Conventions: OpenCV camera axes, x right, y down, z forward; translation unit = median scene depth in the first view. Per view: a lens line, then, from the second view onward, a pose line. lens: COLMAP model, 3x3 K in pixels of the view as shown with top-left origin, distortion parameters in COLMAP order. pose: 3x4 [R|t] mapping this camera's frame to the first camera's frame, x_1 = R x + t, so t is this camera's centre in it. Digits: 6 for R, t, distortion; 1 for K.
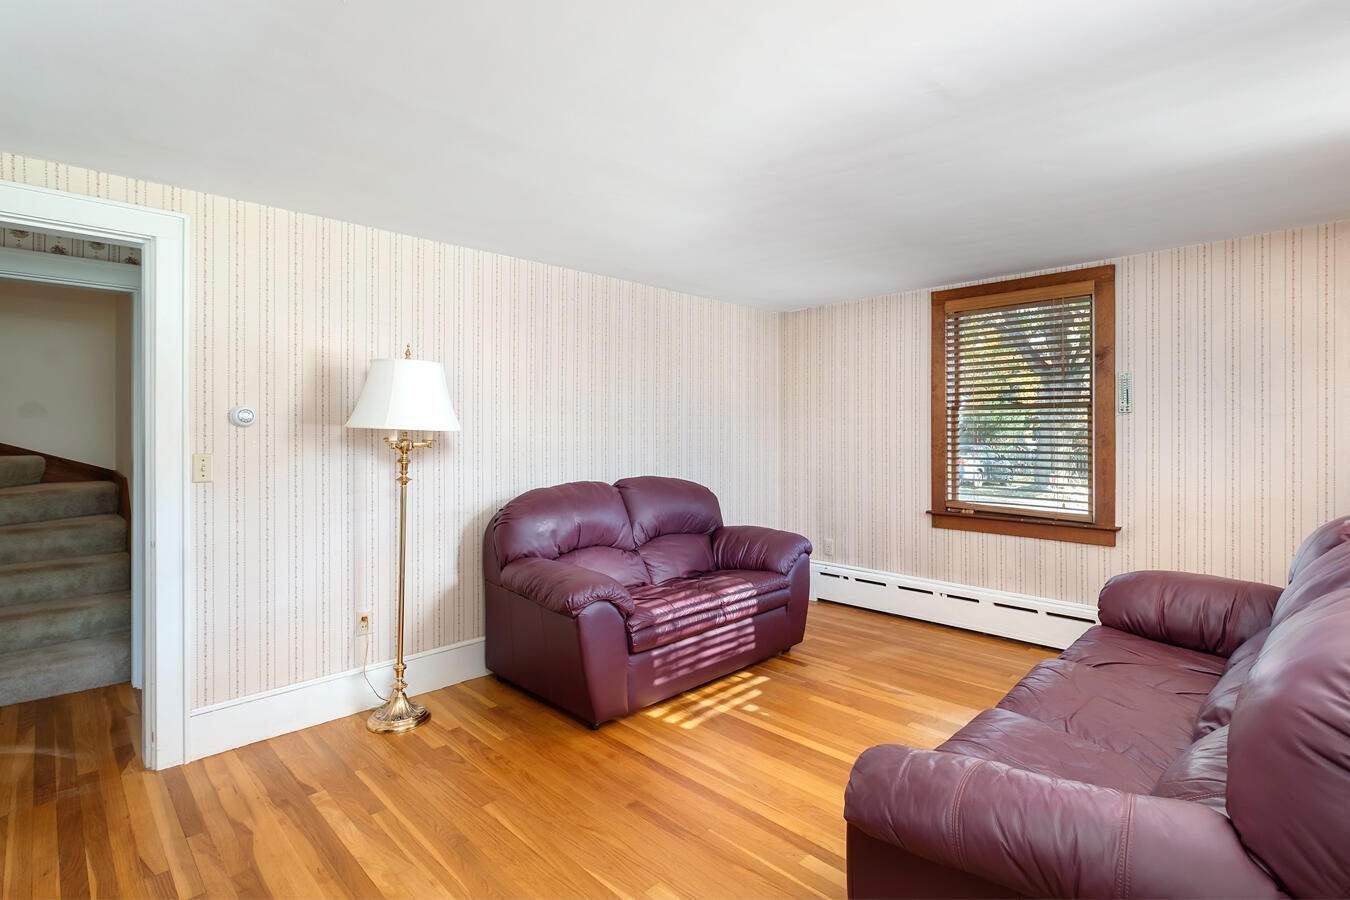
lens RADIAL K [[640.5, 0, 679.7], [0, 640.5, 445.9], [0, 0, 1]] dist [0.003902, 0.000023]
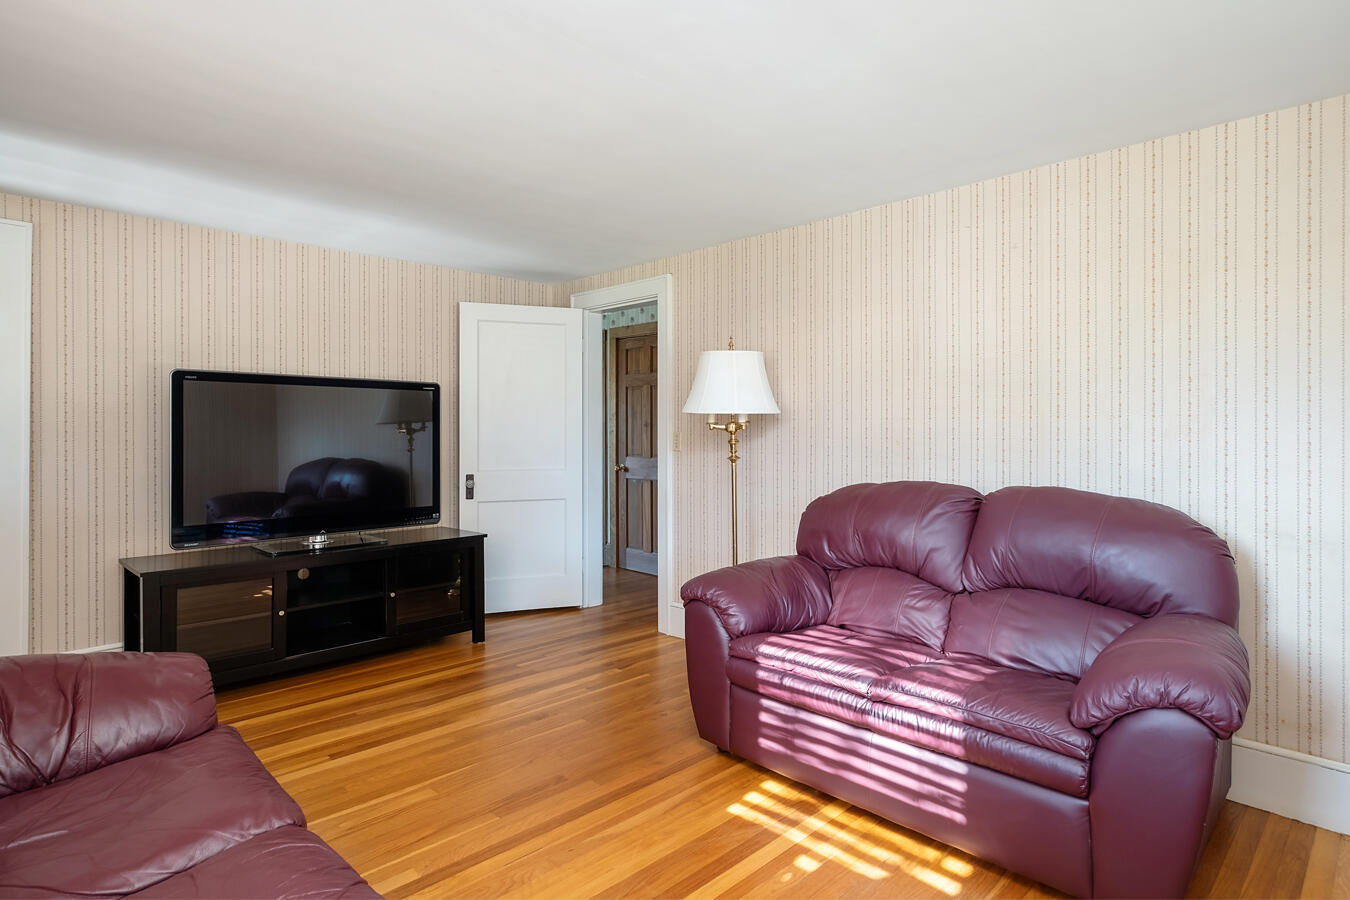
lens RADIAL K [[706.7, 0, 679.3], [0, 706.7, 443.7], [0, 0, 1]] dist [0.005293, 0.001163]
pose [[-0.016860, 0.024622, -0.999555, 0.737005], [0.005455, 0.999684, 0.024533, -0.002841], [0.999843, -0.005039, -0.016989, 0.856596]]
